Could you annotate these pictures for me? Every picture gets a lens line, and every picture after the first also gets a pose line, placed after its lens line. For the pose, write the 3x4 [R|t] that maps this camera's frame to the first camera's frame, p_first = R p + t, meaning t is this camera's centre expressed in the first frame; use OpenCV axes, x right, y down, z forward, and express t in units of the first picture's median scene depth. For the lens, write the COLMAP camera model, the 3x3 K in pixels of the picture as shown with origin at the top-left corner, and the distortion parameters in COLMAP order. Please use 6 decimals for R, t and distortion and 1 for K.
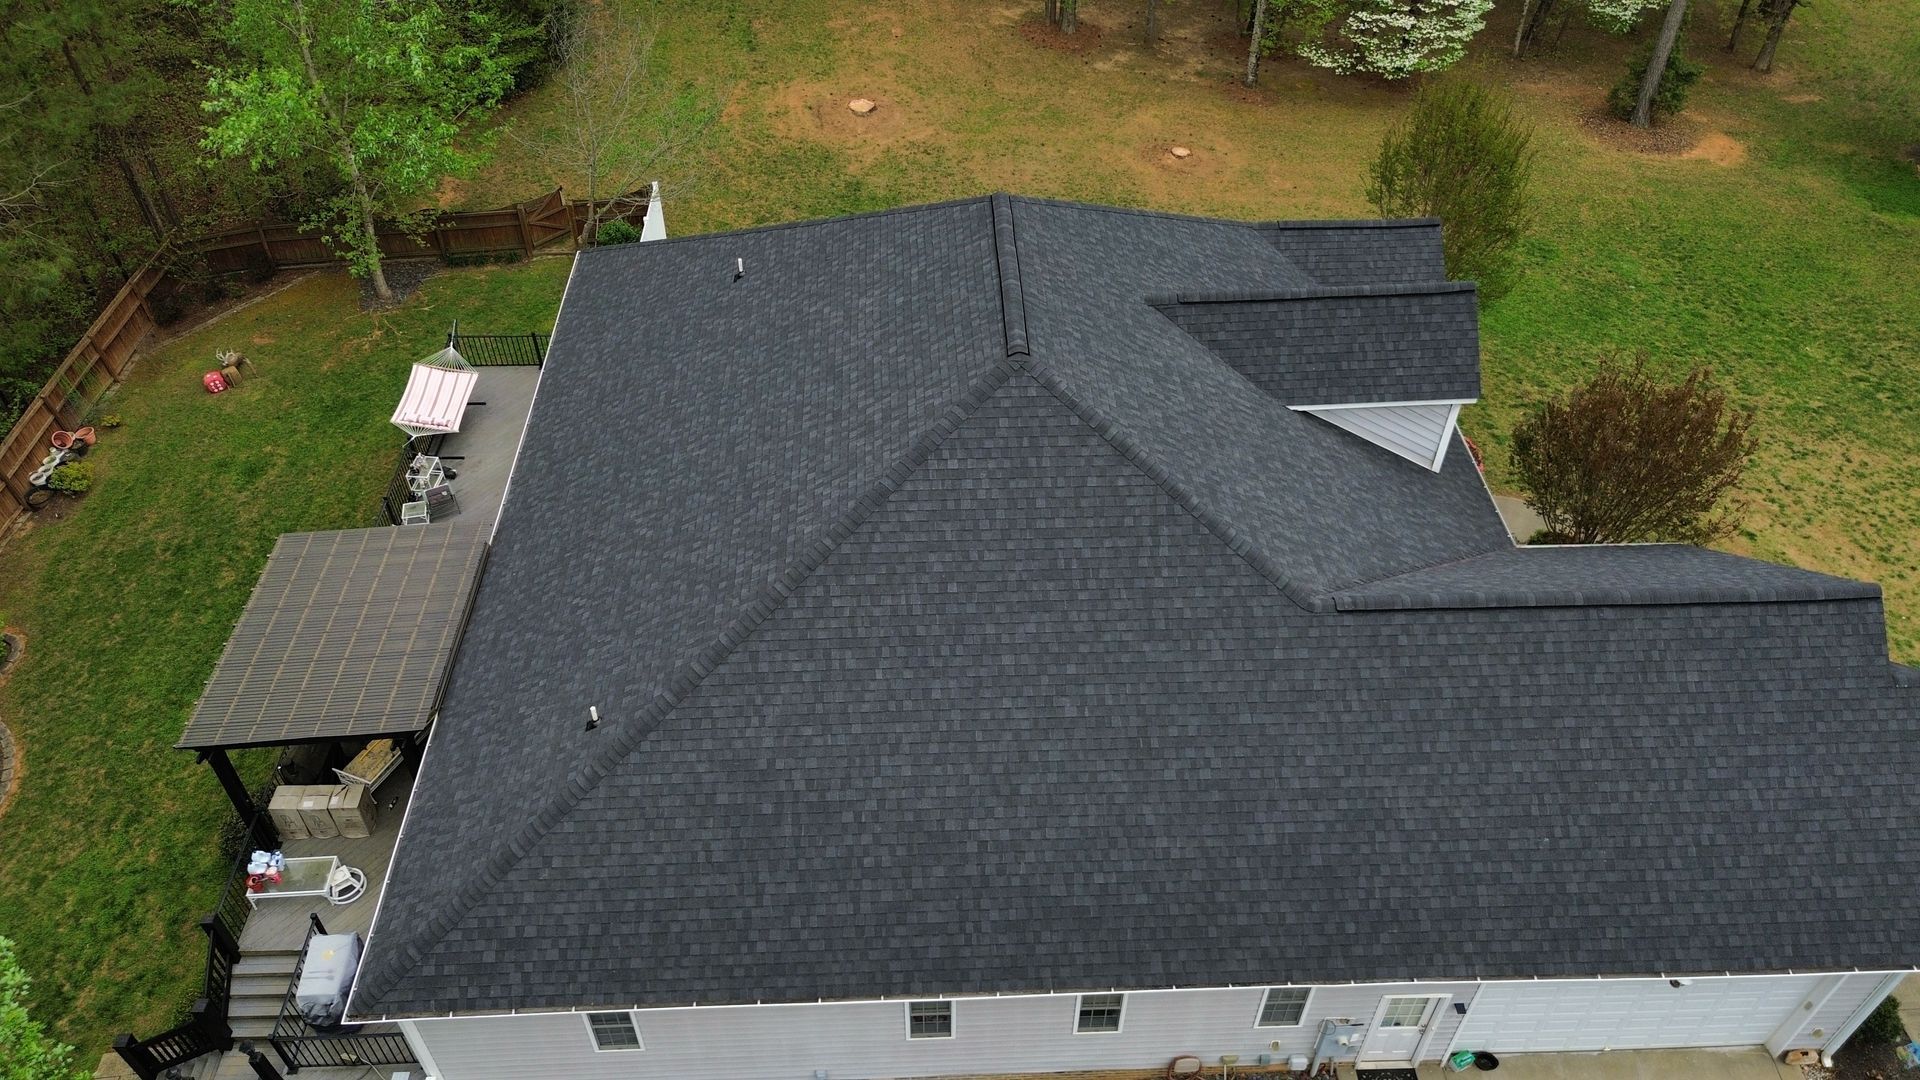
lens RADIAL K [[1363.0, 0, 953.4], [0, 1363.0, 528.6], [0, 0, 1]] dist [0.064072, -0.023102]
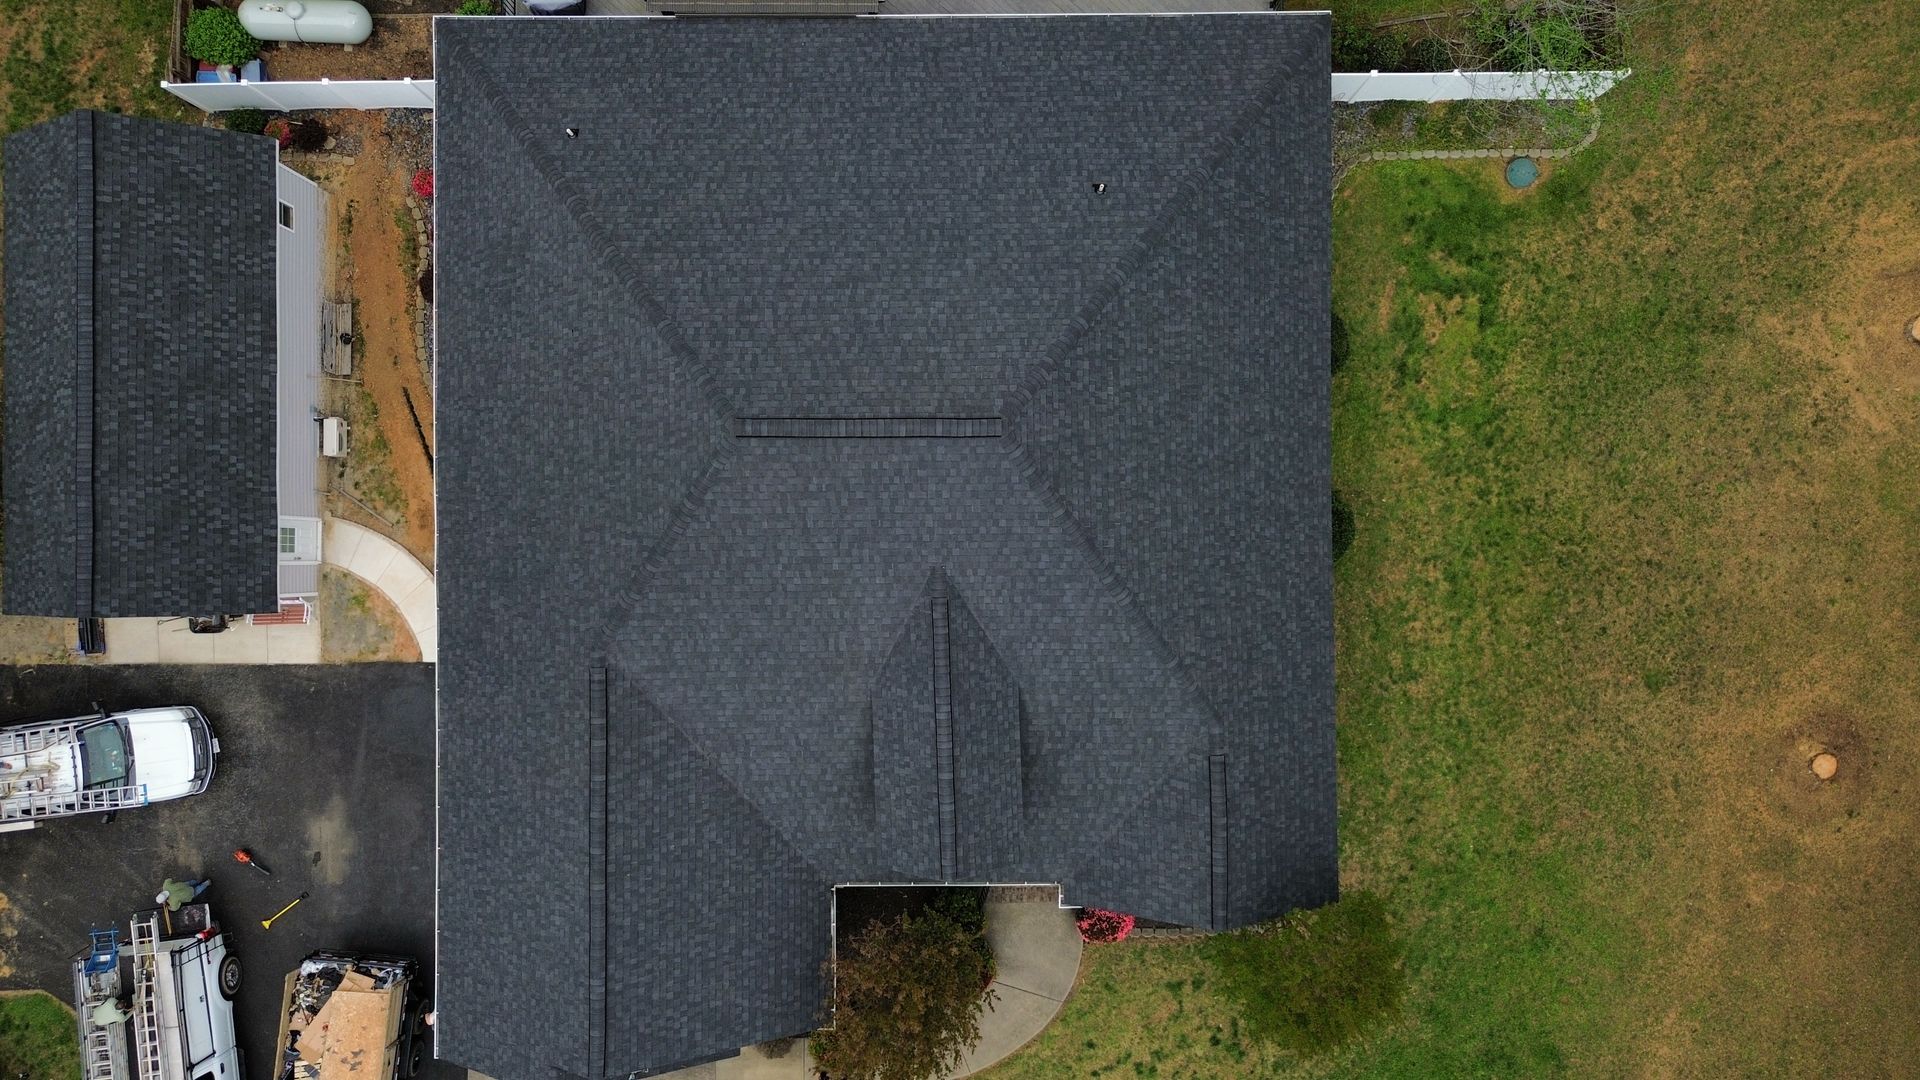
lens RADIAL K [[1363.0, 0, 971.2], [0, 1363.0, 531.9], [0, 0, 1]] dist [0.064072, -0.023102]
pose [[-0.030951, 0.999298, -0.021091, 0.162198], [-0.685145, -0.005848, 0.728383, -1.164670], [0.727749, 0.036995, 0.684845, 0.346377]]
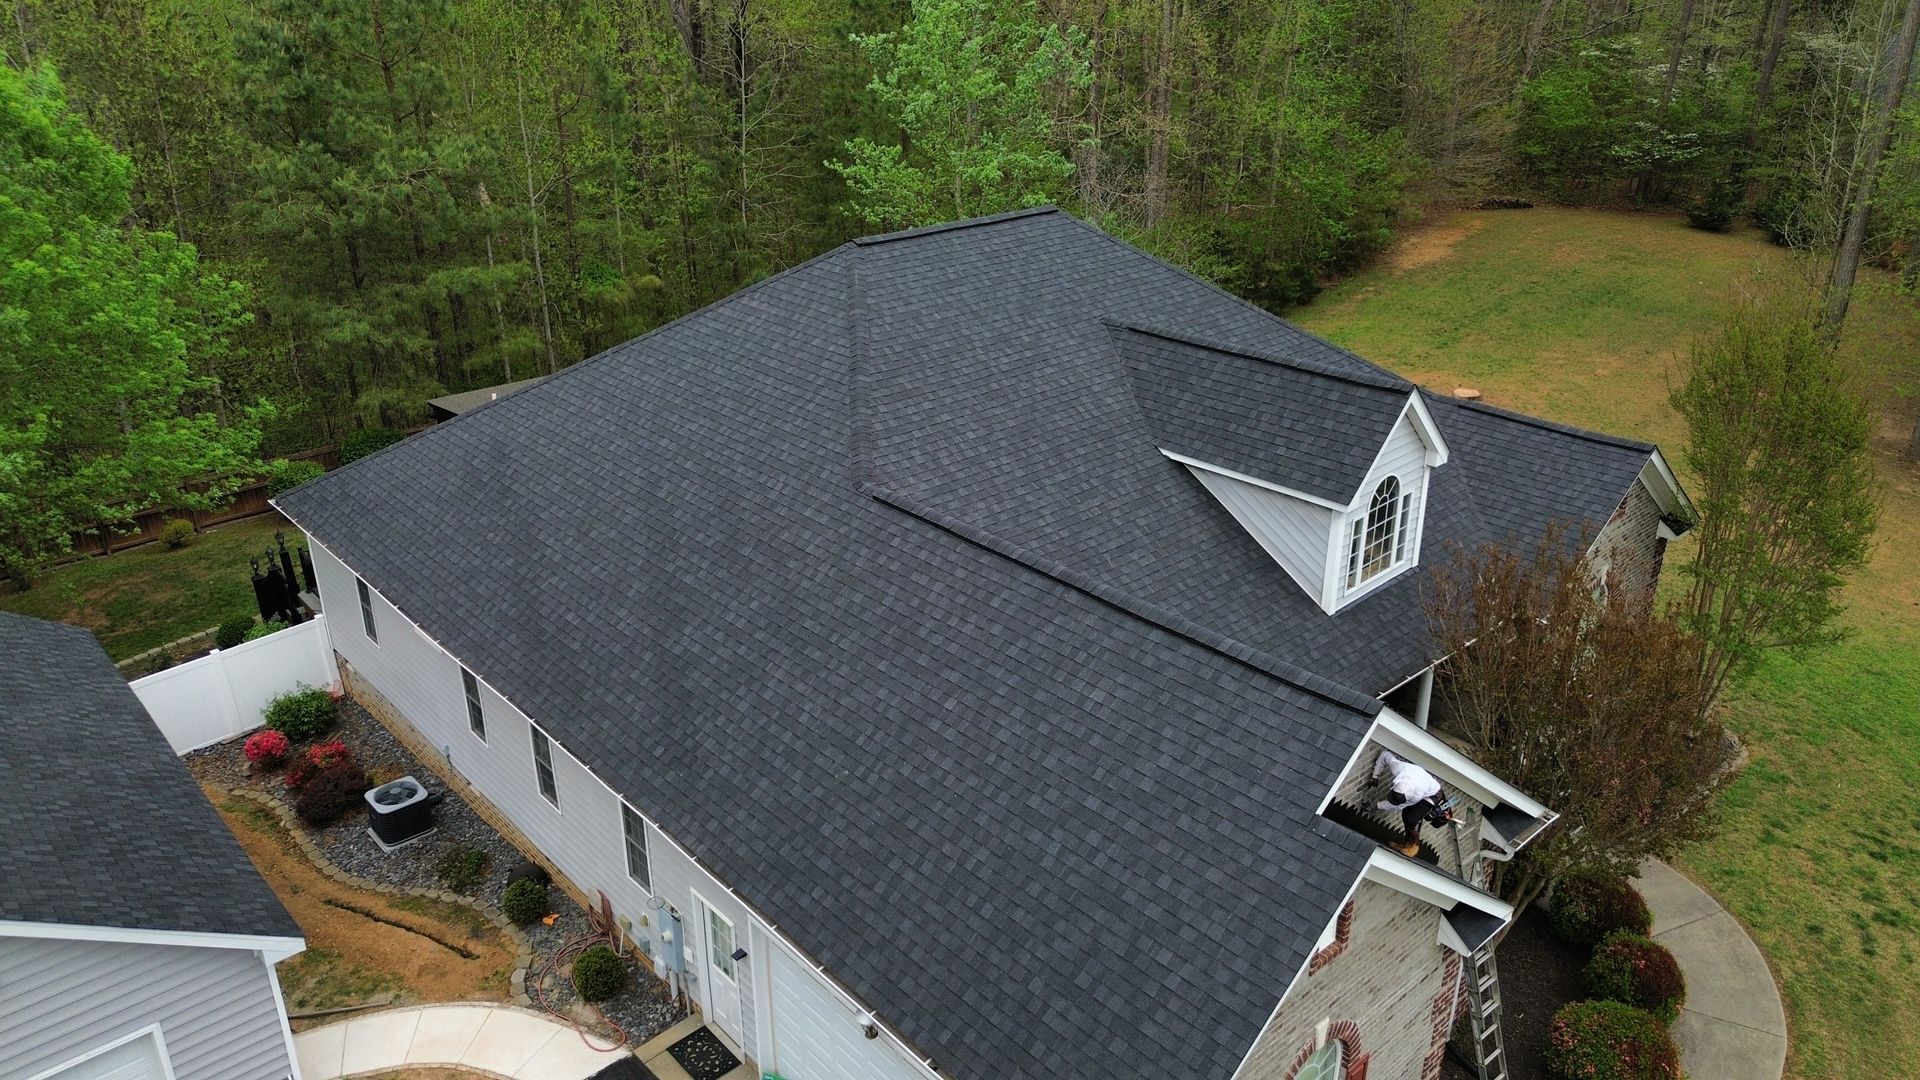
lens RADIAL K [[1363.0, 0, 953.6], [0, 1363.0, 532.5], [0, 0, 1]] dist [0.064072, -0.023102]
pose [[0.634511, 0.302200, -0.711387, 0.992212], [-0.521040, 0.847062, -0.104898, 0.150690], [0.570888, 0.437220, 0.694928, 0.383277]]
